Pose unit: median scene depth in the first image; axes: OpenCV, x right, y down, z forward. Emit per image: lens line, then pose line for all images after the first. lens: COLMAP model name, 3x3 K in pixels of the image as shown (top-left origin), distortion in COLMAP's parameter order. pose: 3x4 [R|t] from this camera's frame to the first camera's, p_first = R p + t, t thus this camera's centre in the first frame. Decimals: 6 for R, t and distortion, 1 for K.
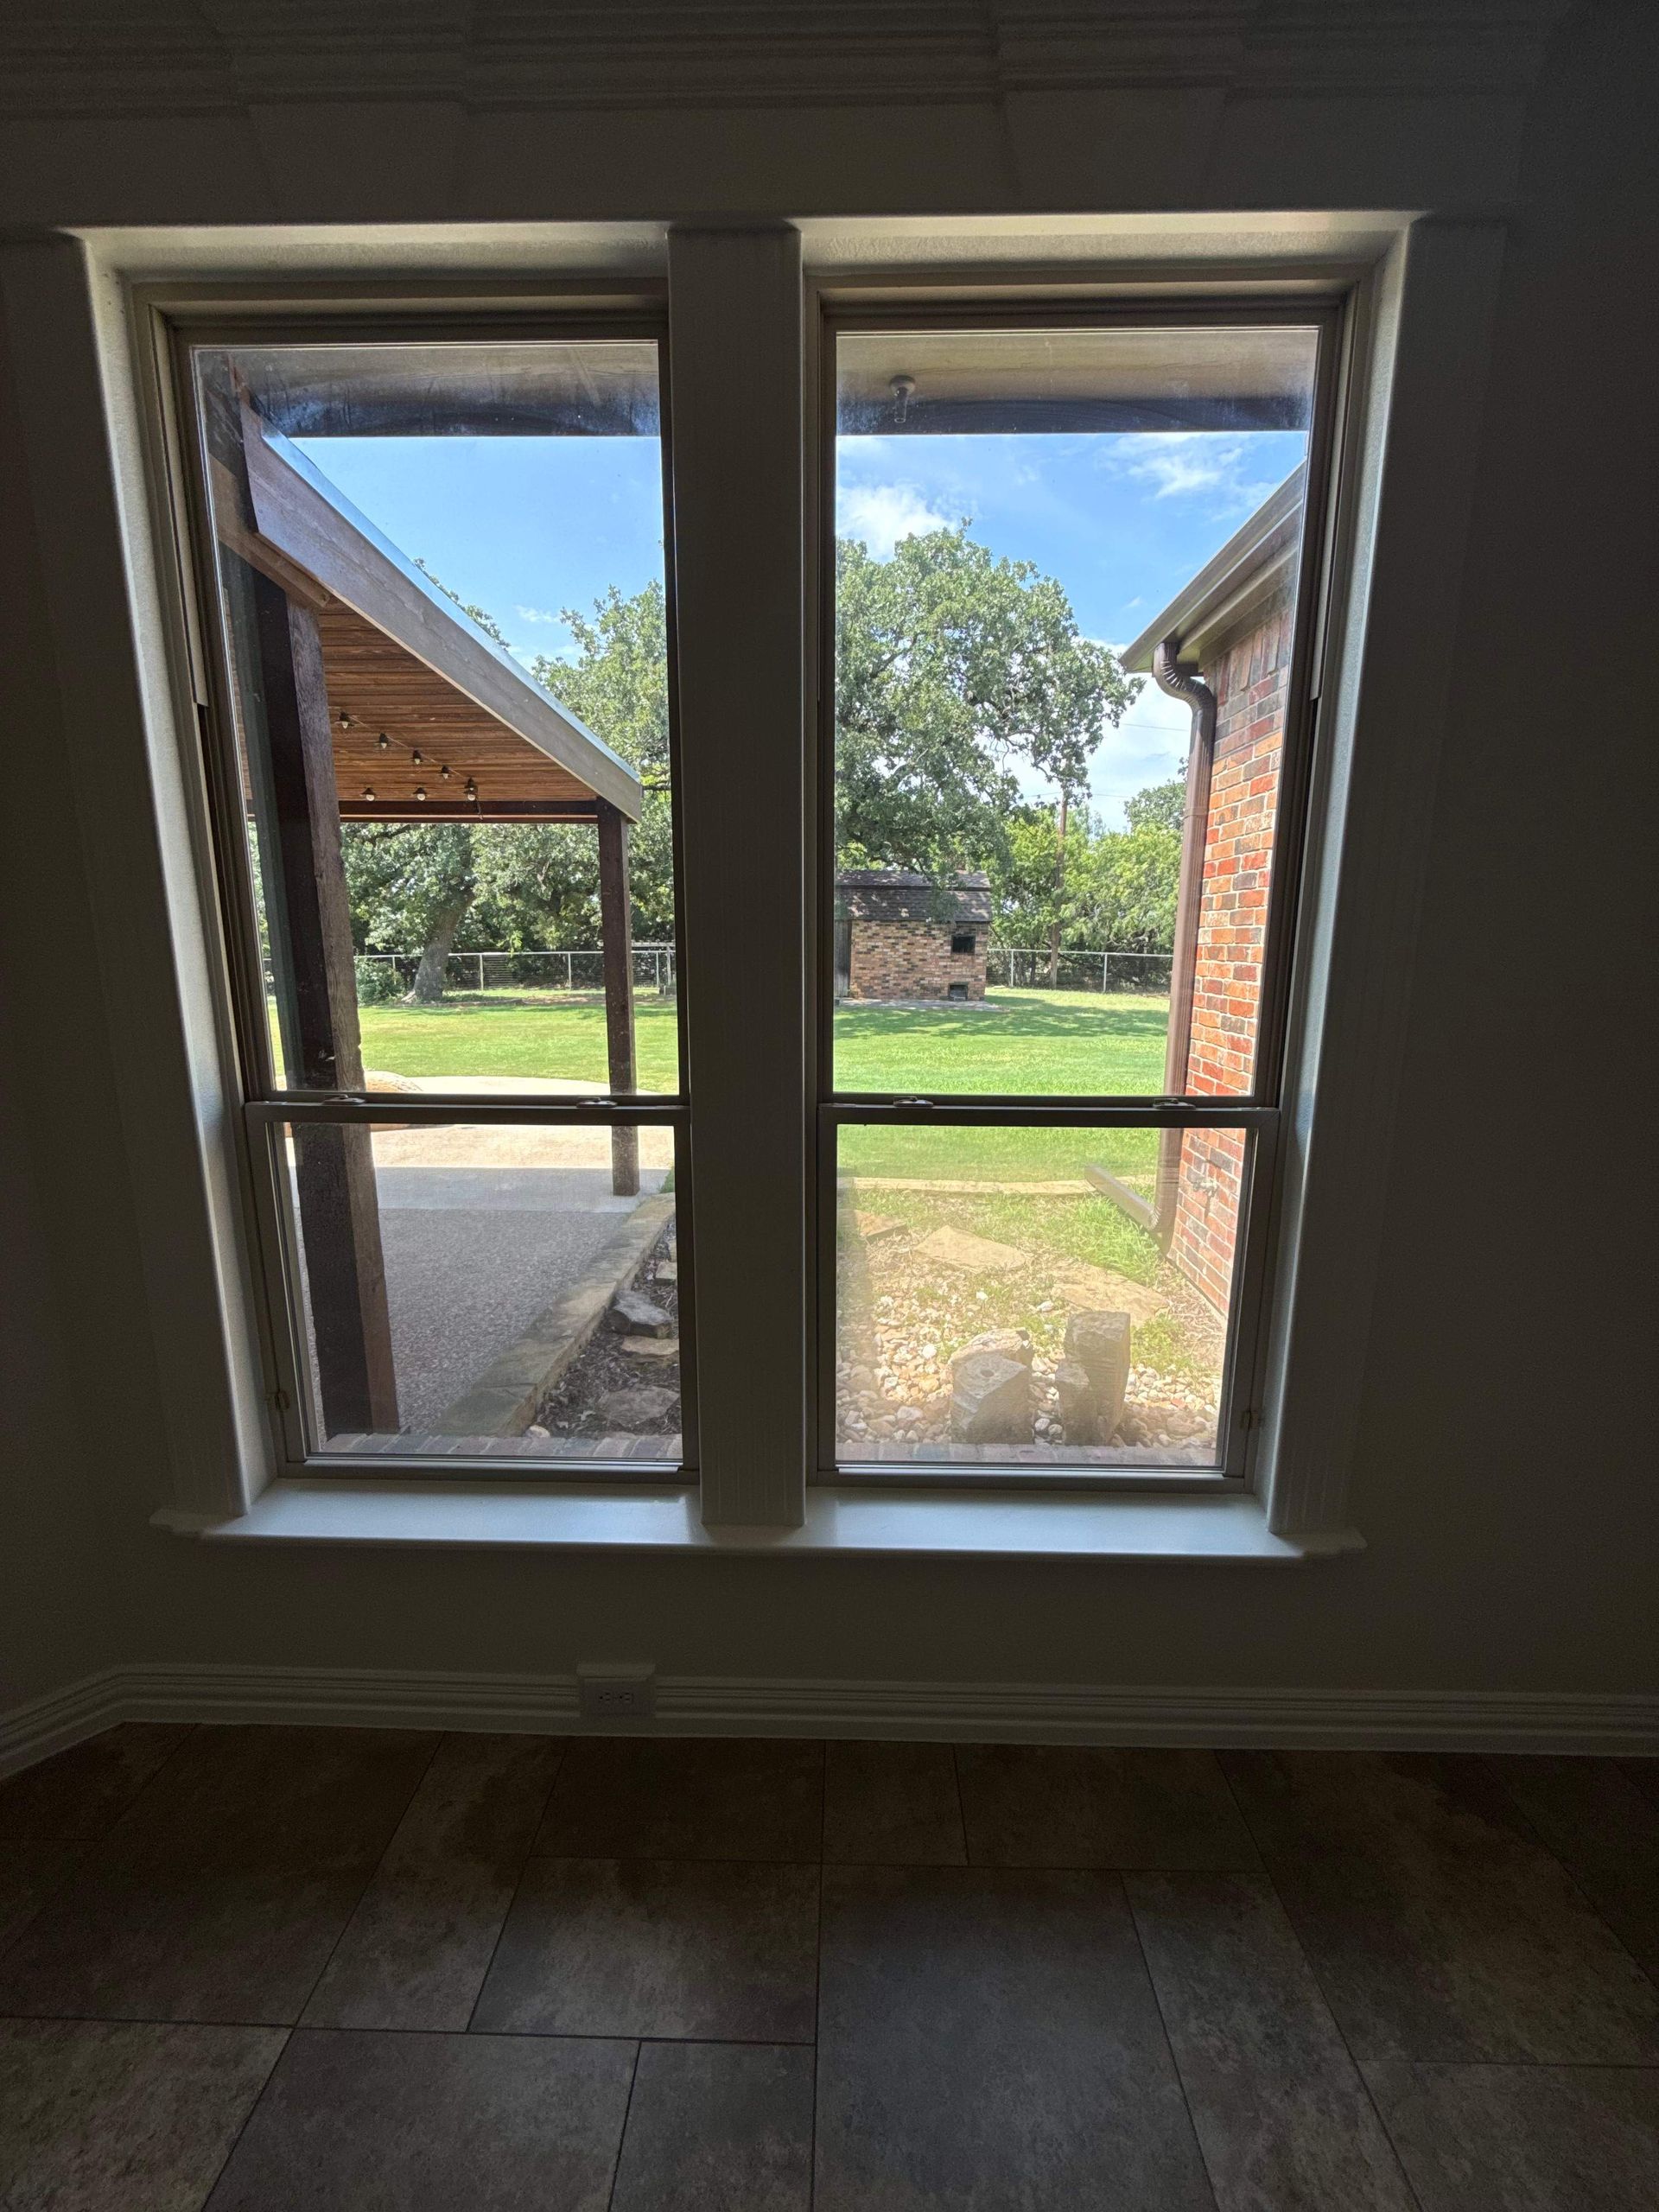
lens RADIAL K [[910.6, 0, 824.8], [0, 910.6, 1071.5], [0, 0, 1]] dist [0.000418, -0.000100]
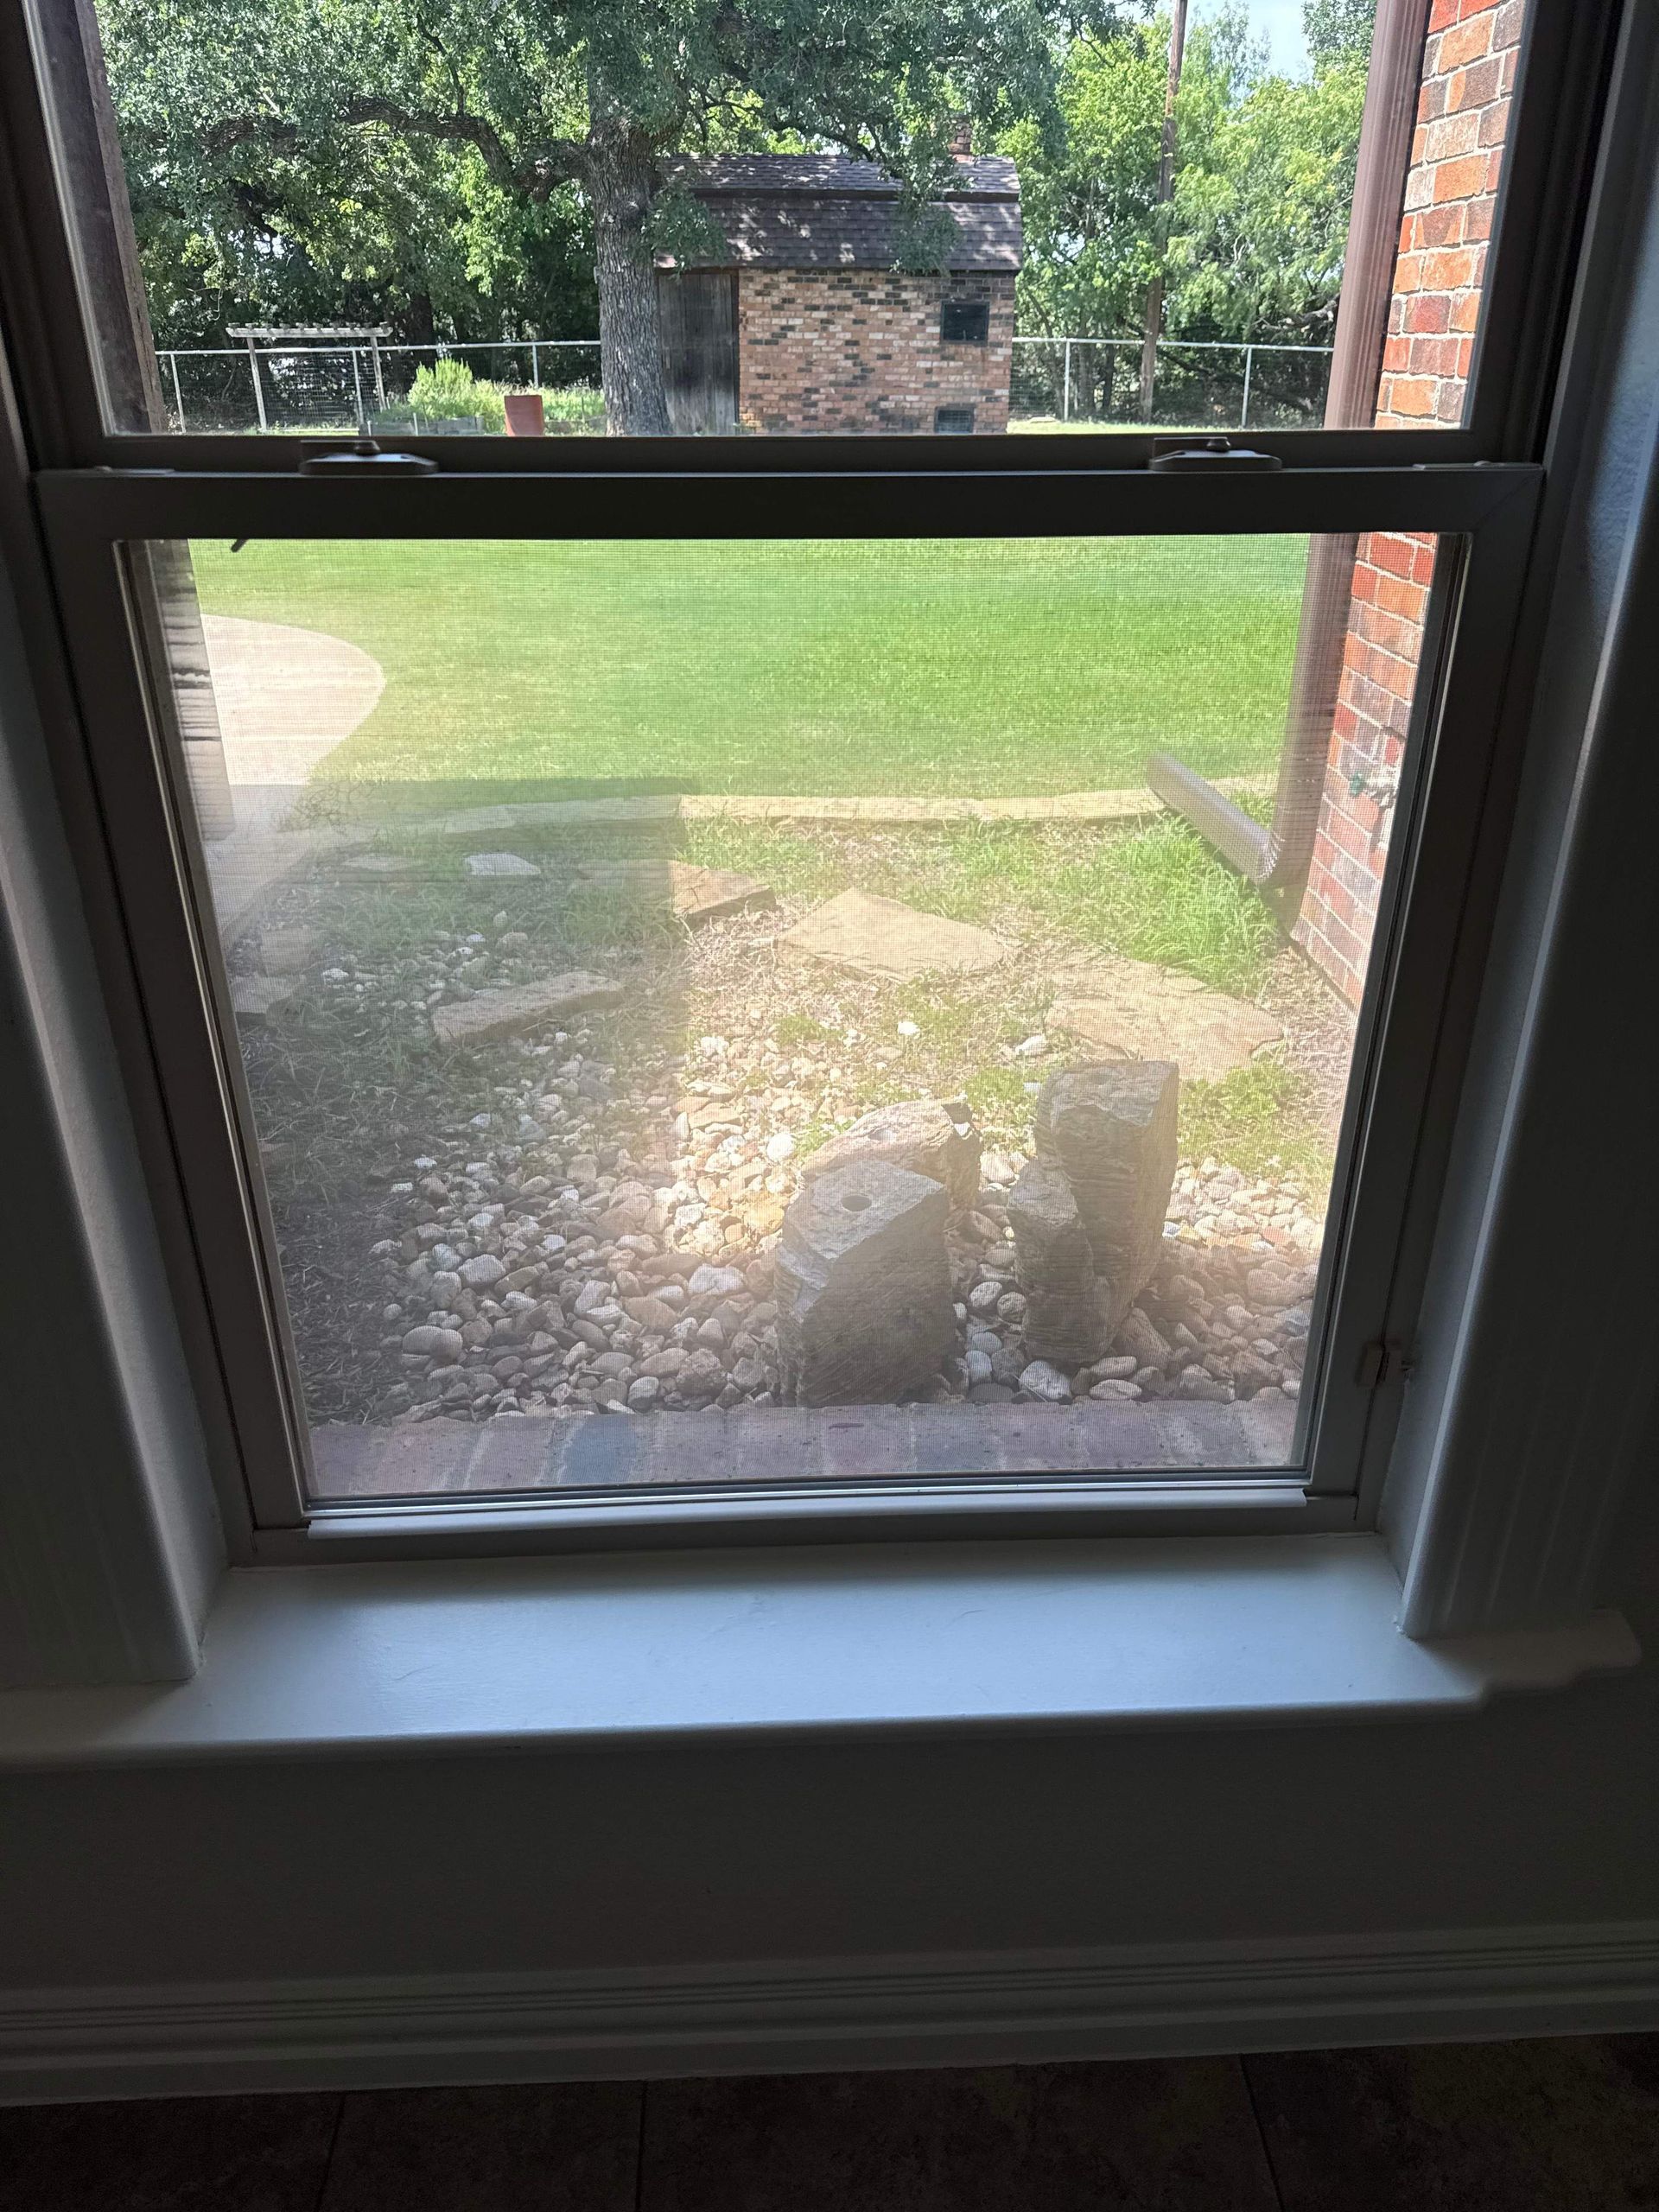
lens RADIAL K [[1666.3, 0, 829.5], [0, 1666.3, 1106.0], [0, 0, 1]] dist [0.124773, -0.227645]
pose [[0.997243, -0.035387, 0.065222, 0.067233], [0.015136, 0.957490, 0.288069, 0.026431], [-0.072643, -0.286288, 0.955386, 0.129894]]
